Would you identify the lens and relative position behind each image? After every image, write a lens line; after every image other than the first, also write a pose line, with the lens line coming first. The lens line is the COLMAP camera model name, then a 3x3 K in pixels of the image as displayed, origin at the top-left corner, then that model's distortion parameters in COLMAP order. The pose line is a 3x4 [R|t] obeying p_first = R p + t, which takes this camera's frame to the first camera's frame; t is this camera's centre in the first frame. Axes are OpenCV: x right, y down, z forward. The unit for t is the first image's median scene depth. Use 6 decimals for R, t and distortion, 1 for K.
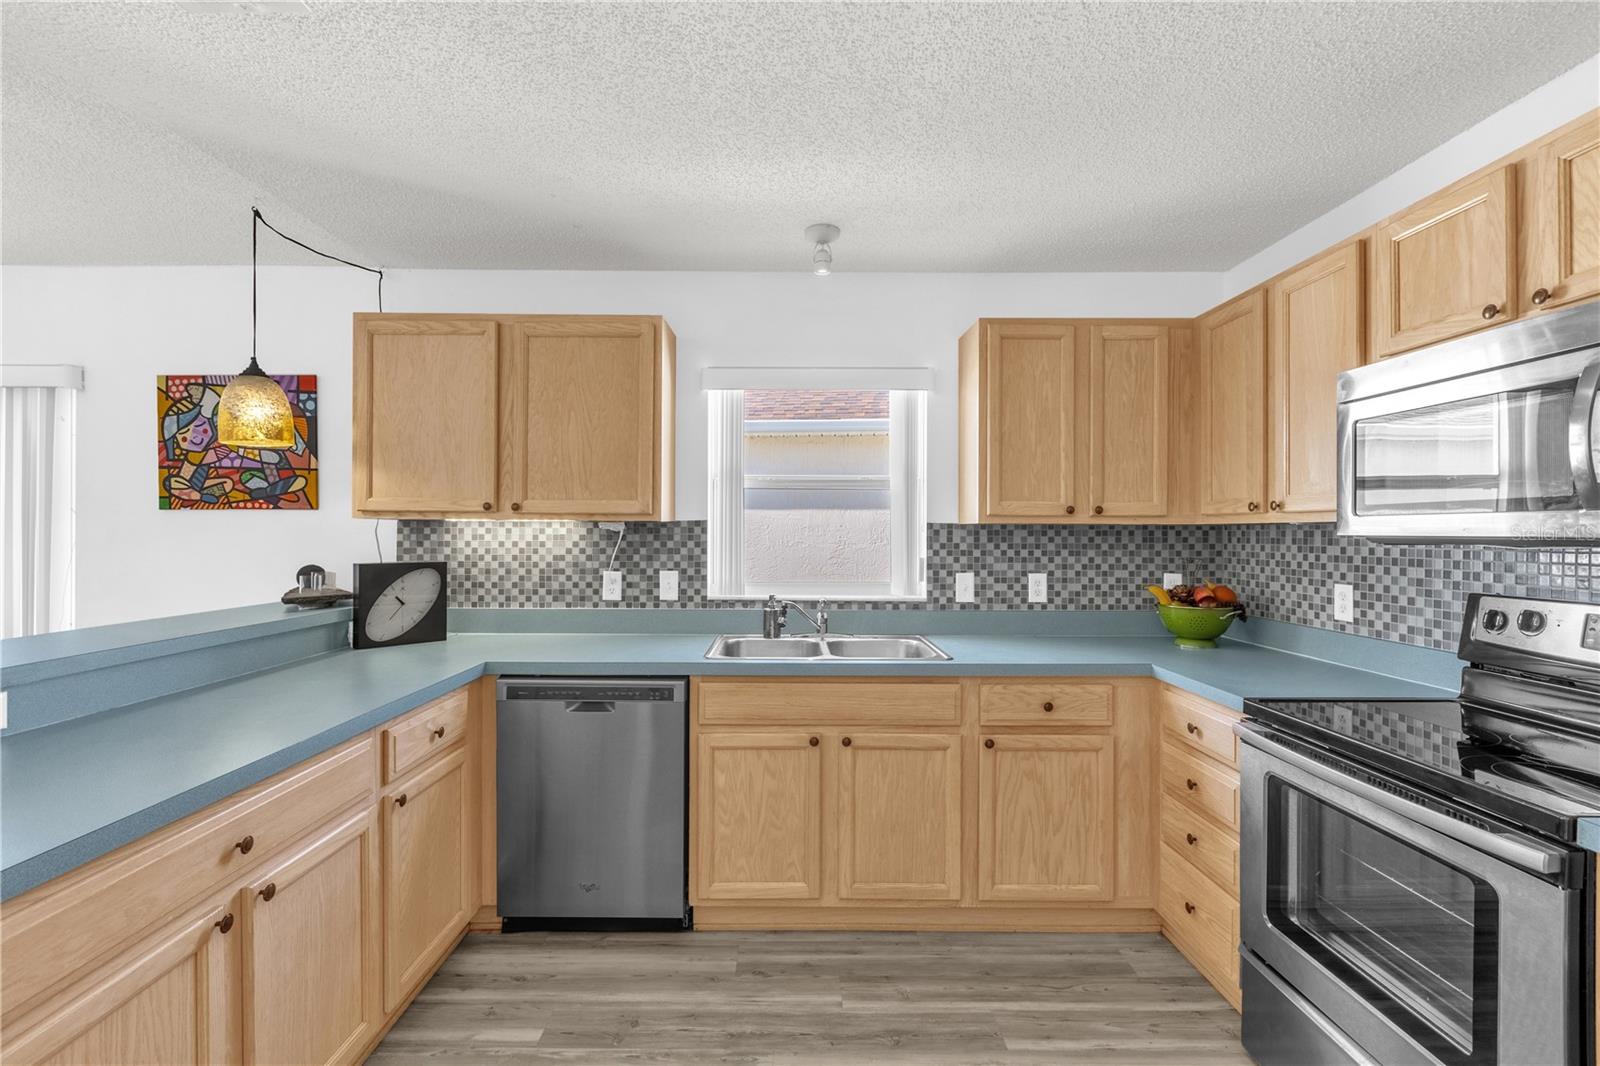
lens RADIAL K [[721.2, 0, 794.8], [0, 721.2, 531.5], [0, 0, 1]] dist [0.003710, -0.001787]
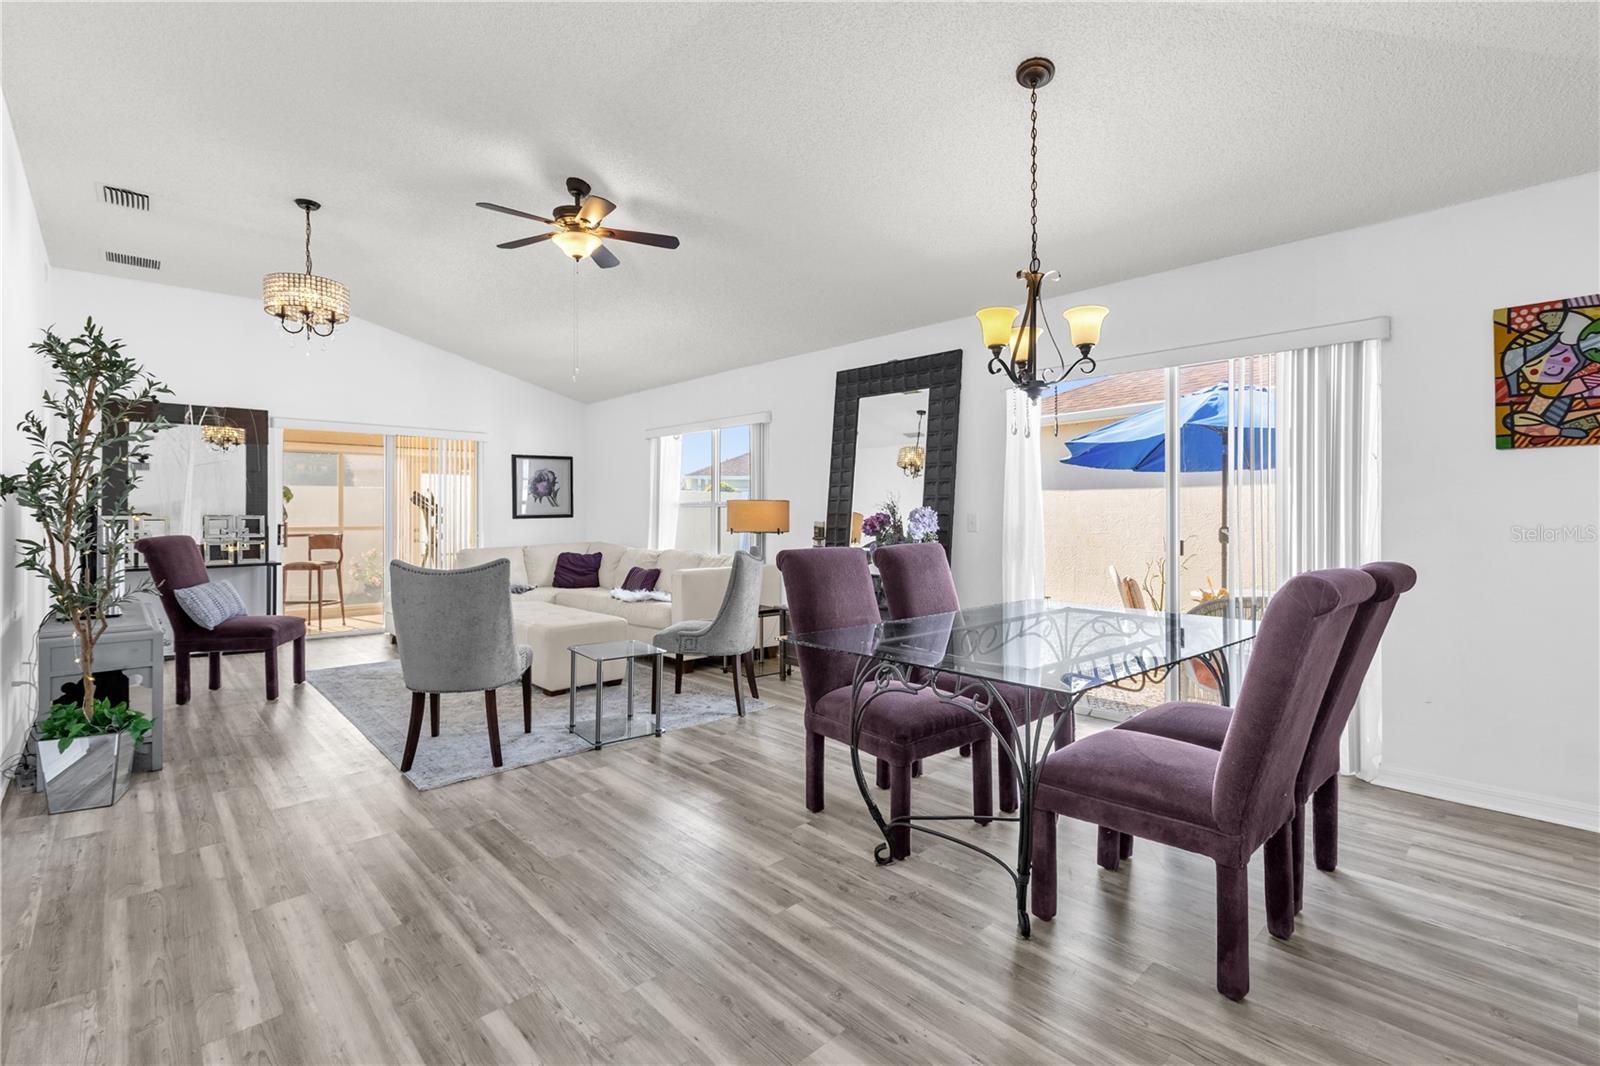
lens RADIAL K [[721.2, 0, 789.3], [0, 721.2, 508.9], [0, 0, 1]] dist [0.003710, -0.001787]
pose [[0.678708, -0.006528, -0.734379, -0.819232], [0.002774, 0.999976, -0.006324, 0.054104], [0.734403, 0.002255, 0.678710, -0.349792]]
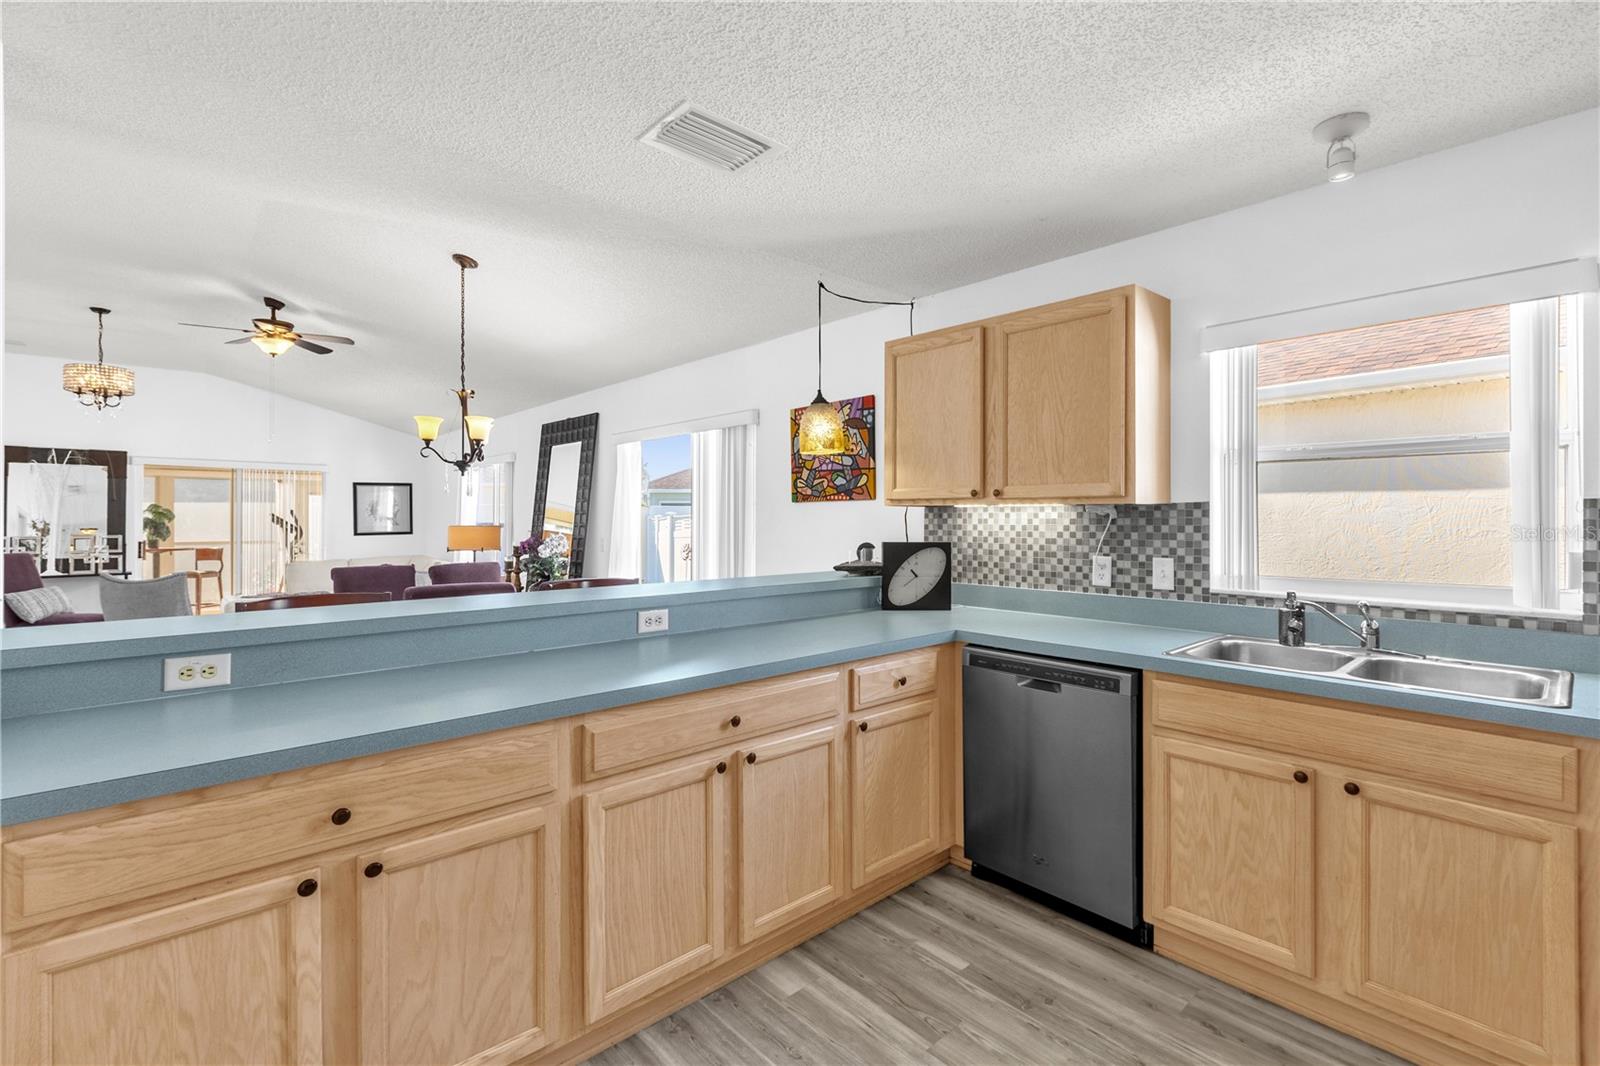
lens RADIAL K [[721.2, 0, 786.6], [0, 721.2, 515.5], [0, 0, 1]] dist [0.003710, -0.001787]
pose [[0.660174, -0.006284, -0.751086, 0.199576], [0.001651, 0.999975, -0.006916, 0.006398], [0.751111, 0.003326, 0.660168, 0.038090]]
